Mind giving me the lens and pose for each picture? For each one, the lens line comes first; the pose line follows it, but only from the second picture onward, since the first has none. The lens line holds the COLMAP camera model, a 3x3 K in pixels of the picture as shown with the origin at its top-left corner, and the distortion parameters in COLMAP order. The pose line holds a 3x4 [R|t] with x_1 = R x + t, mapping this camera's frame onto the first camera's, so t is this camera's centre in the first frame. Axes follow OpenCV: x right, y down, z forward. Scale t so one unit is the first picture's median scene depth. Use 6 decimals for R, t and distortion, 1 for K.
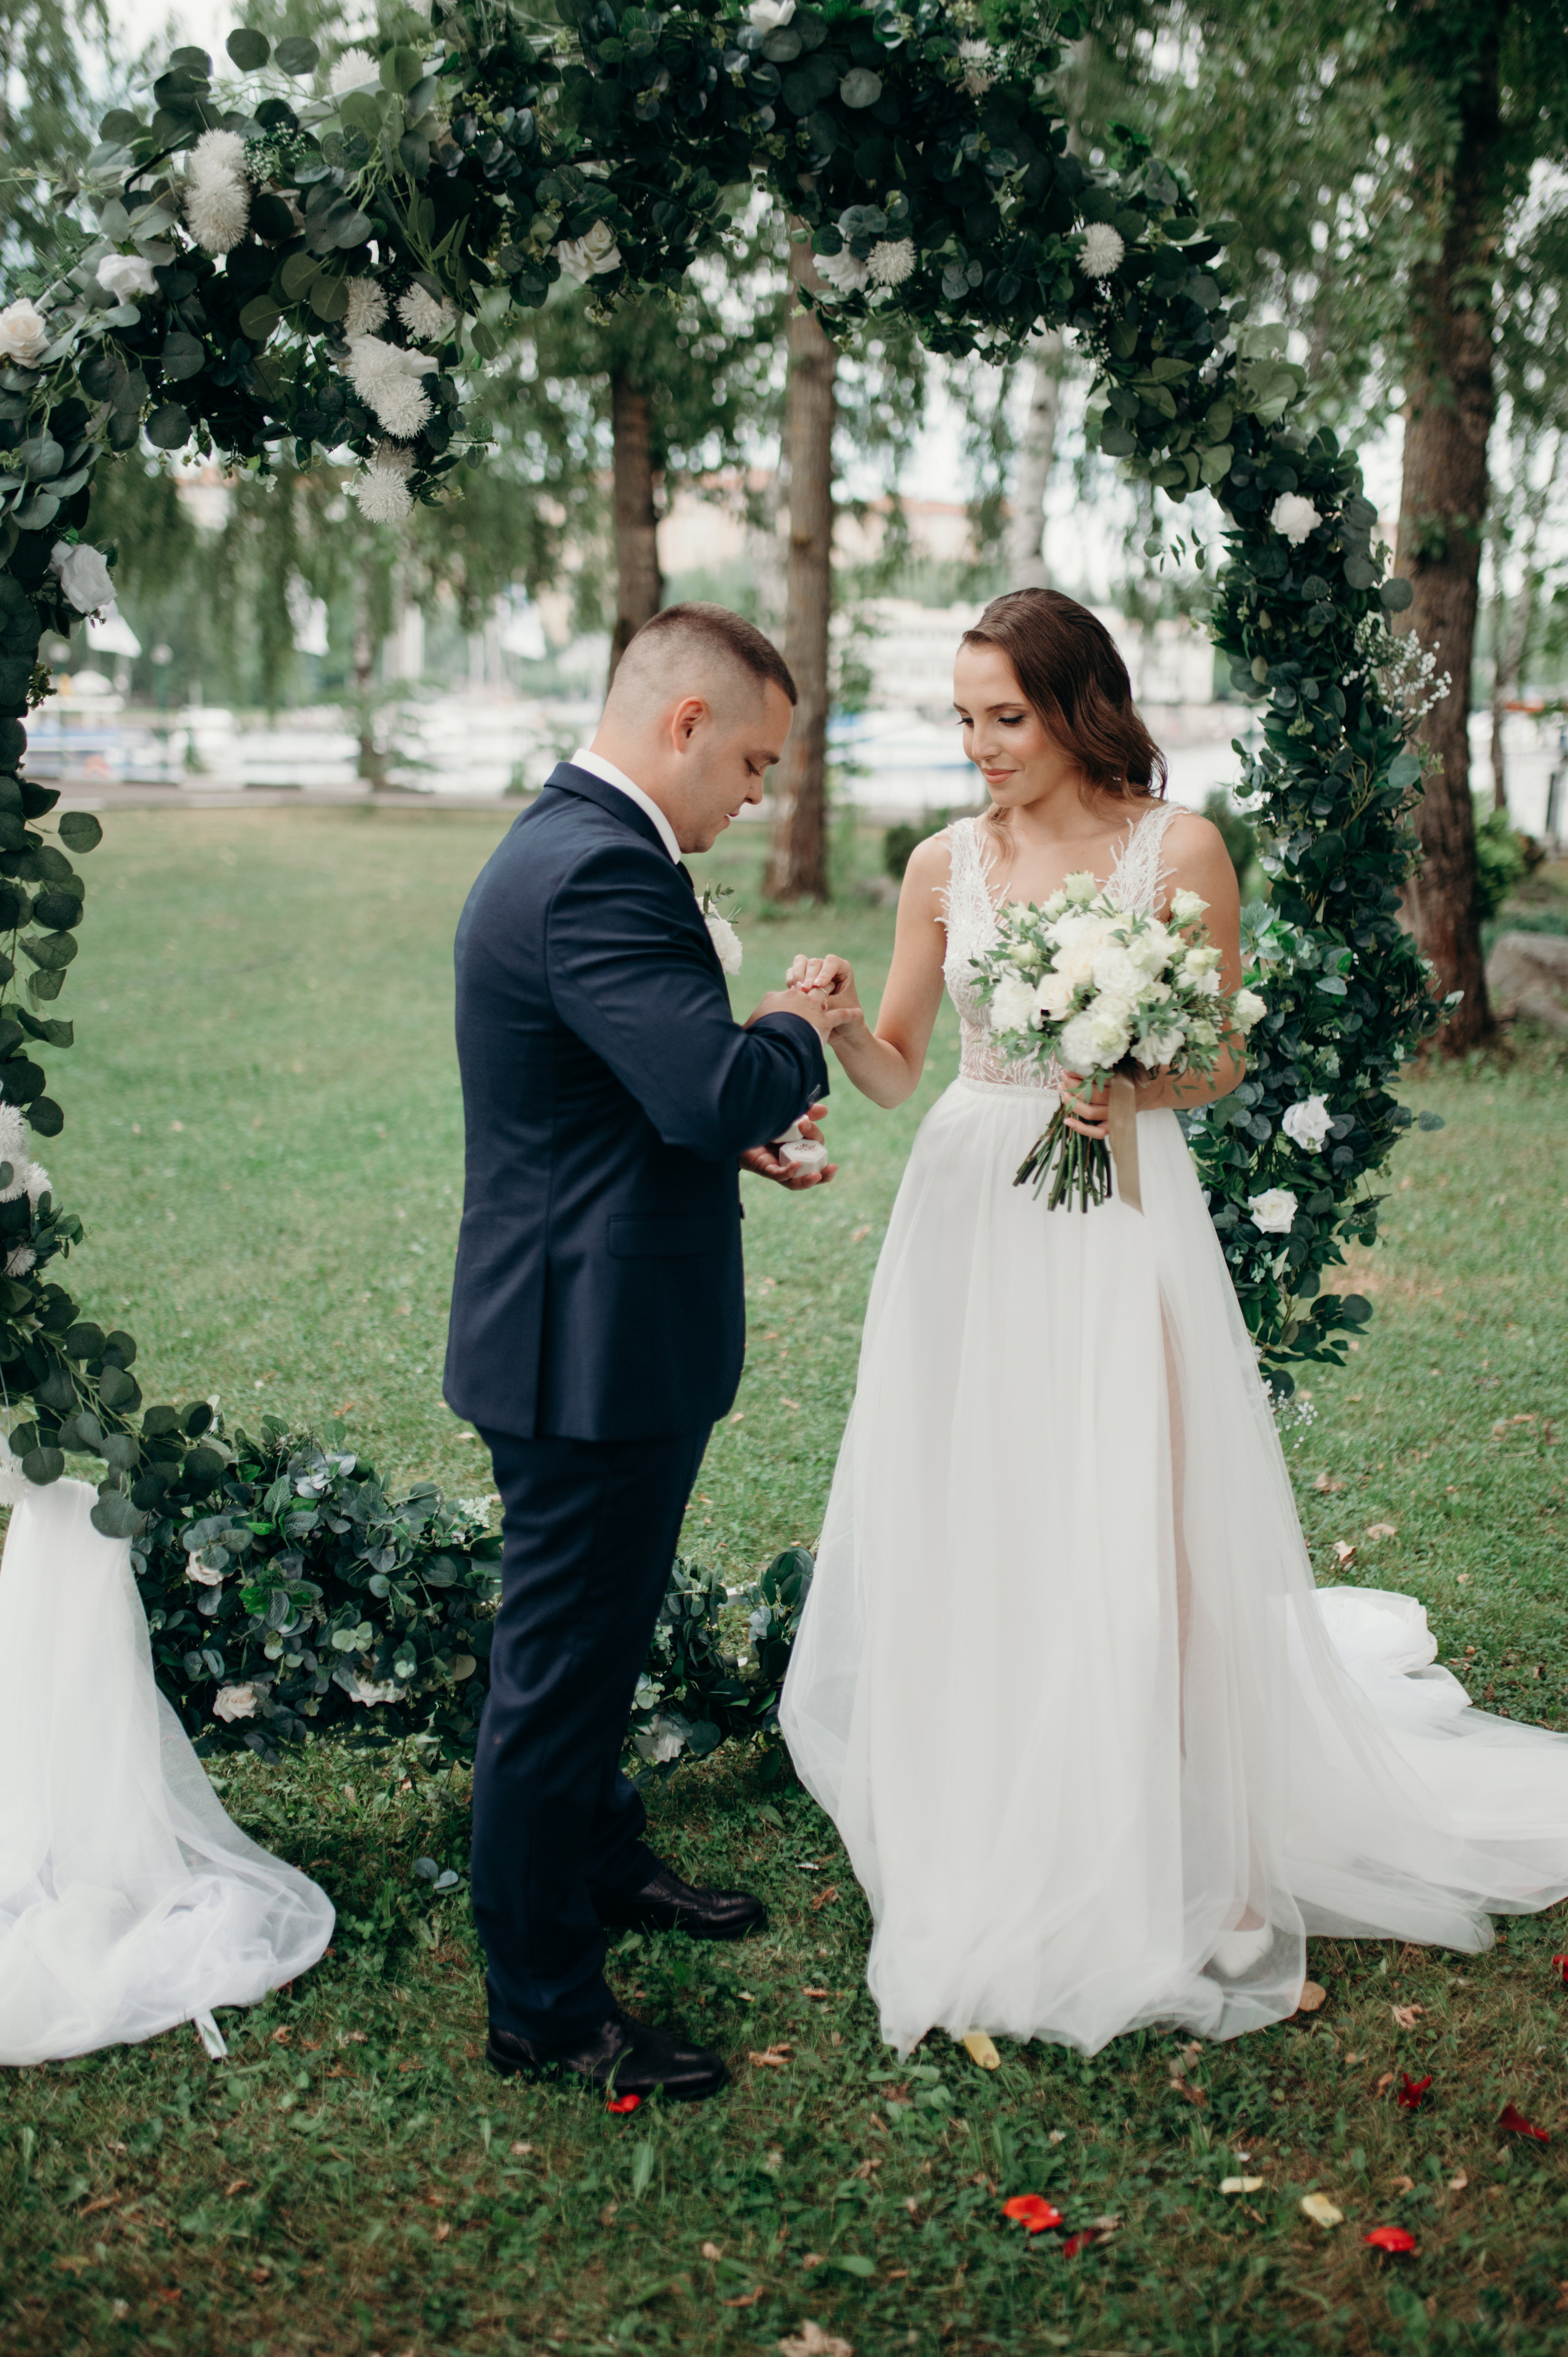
lens RADIAL K [[2344.7, 0, 795.4], [0, 2344.7, 1184.5], [0, 0, 1]] dist [-0.016414, 0.000000]
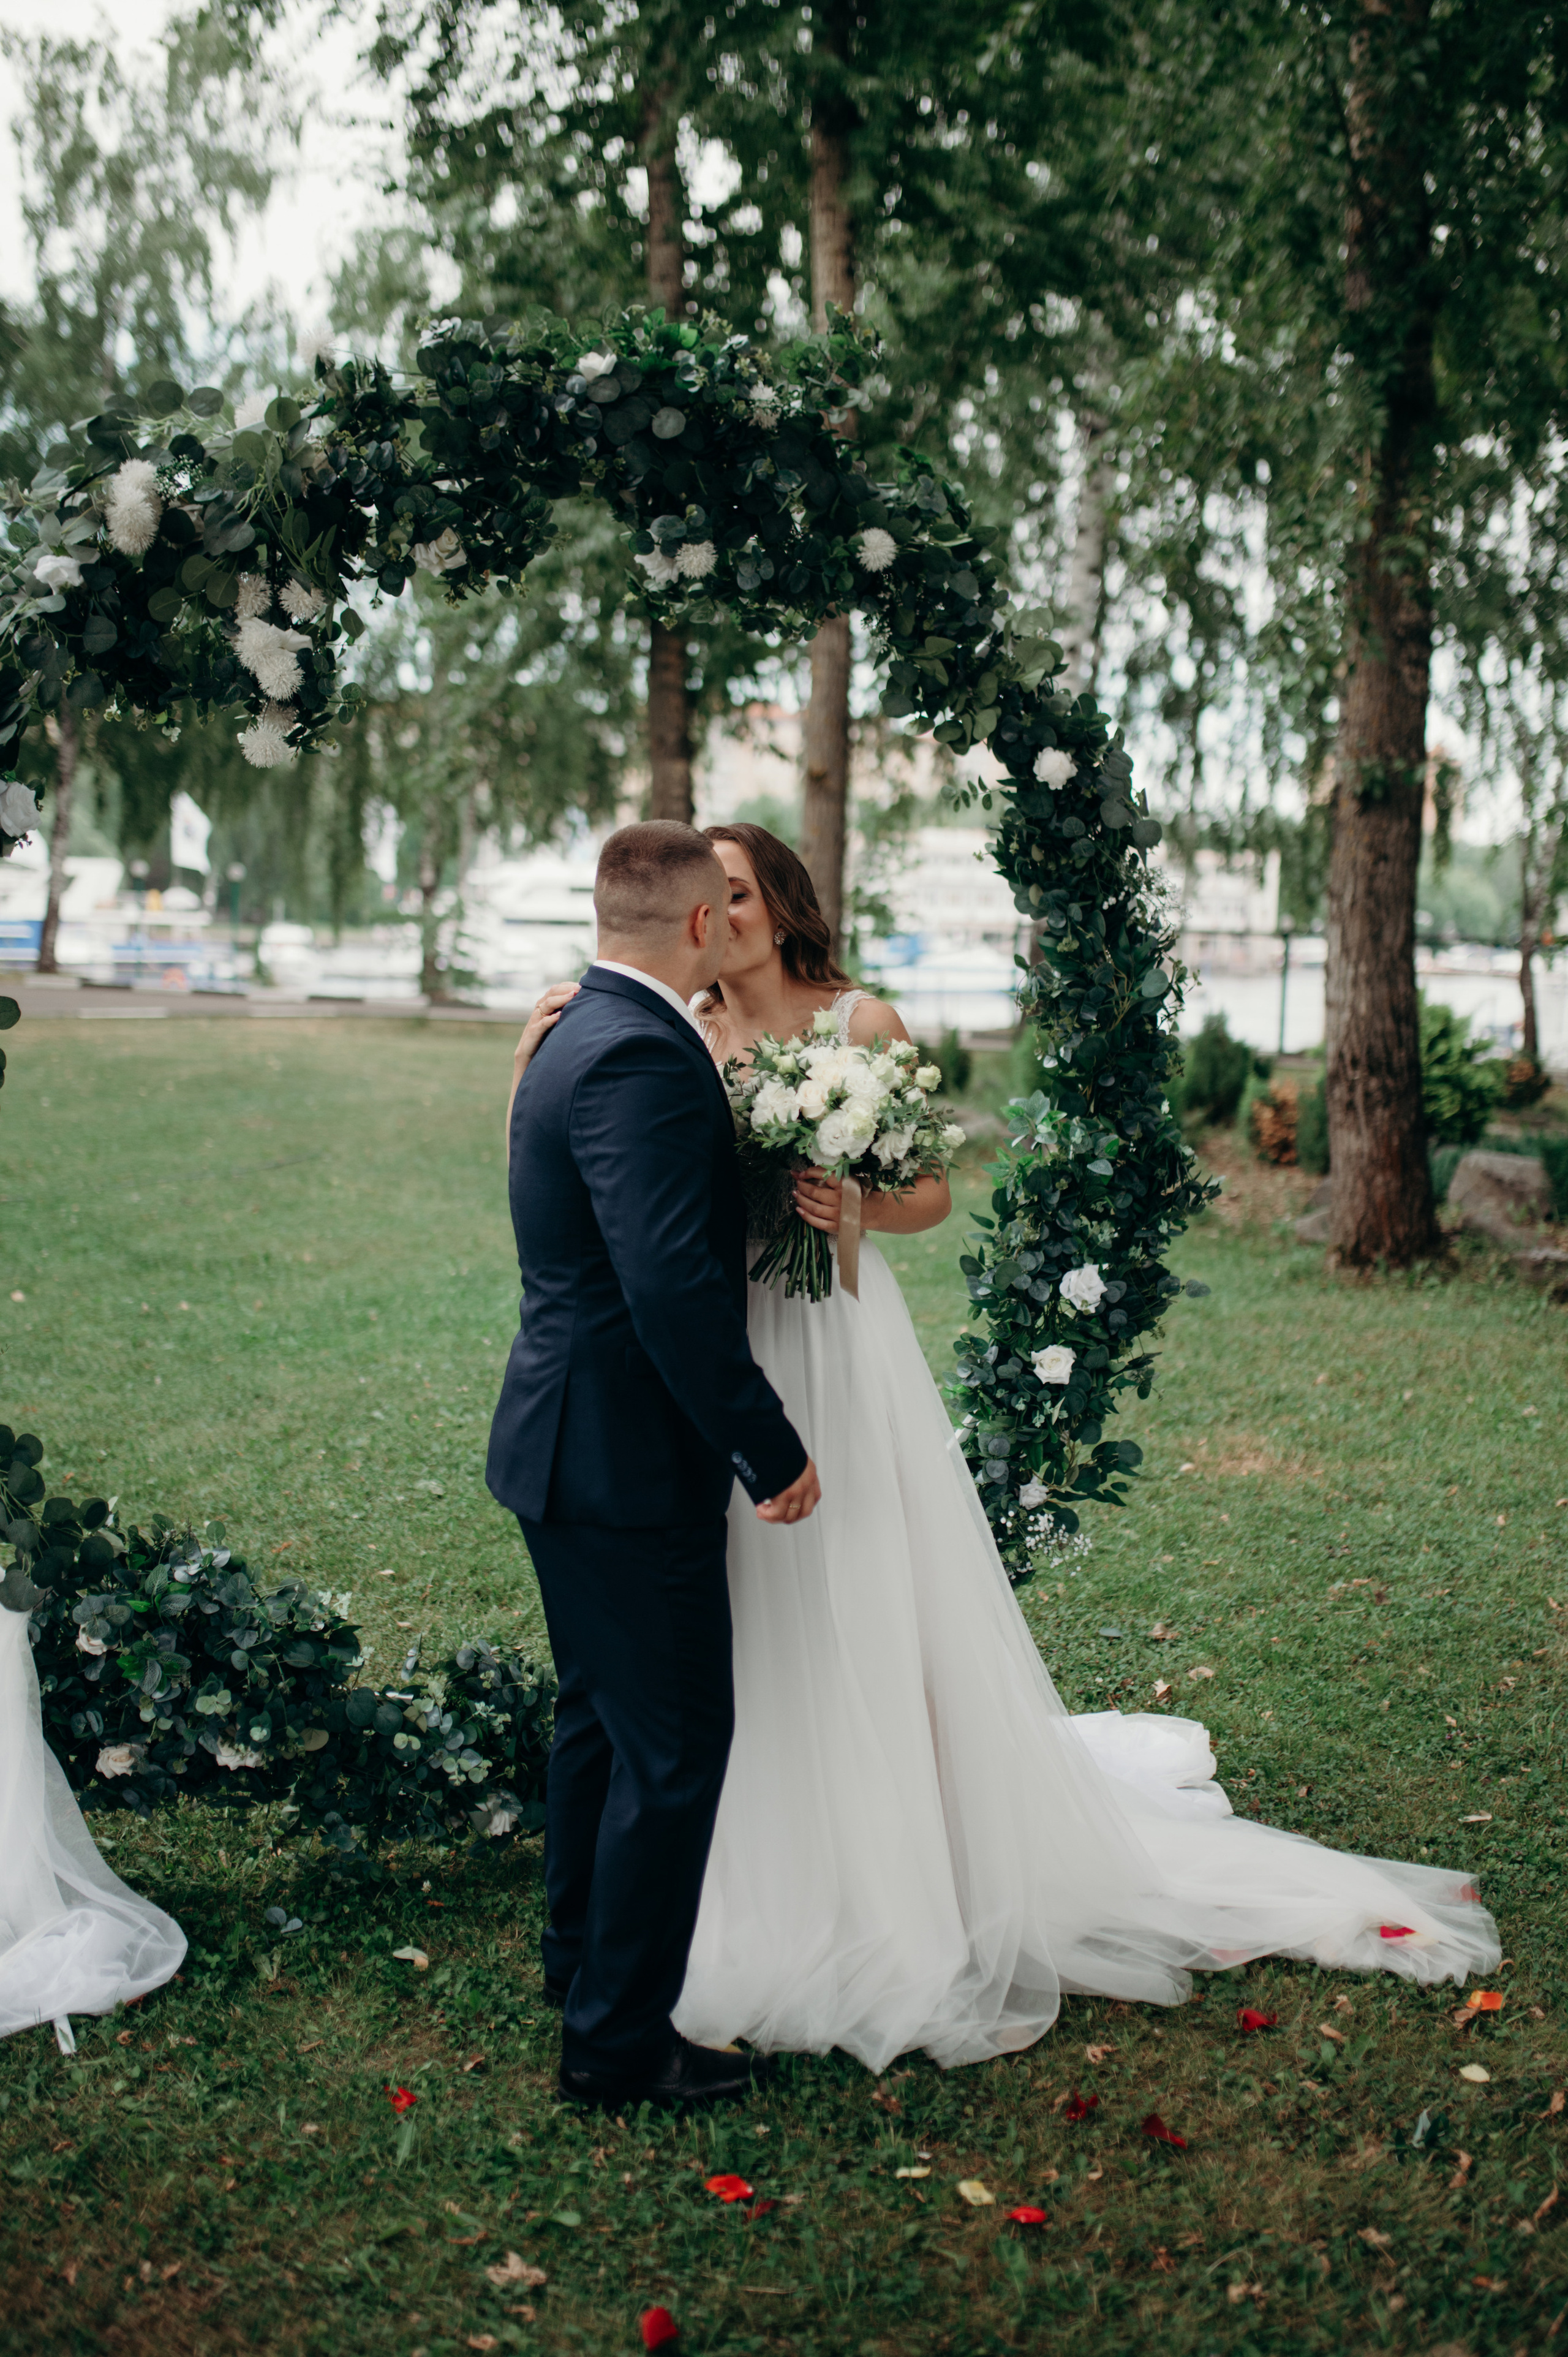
lens RADIAL K [[2344.7, 0, 773.2], [0, 2344.7, 1179.5], [0, 0, 1]] dist [-0.016414, 0.000000]
pose [[0.999085, 0.017839, -0.038870, 0.124195], [-0.021472, 0.995232, -0.095140, 0.037548], [0.036987, 0.095888, 0.994705, -0.164448]]
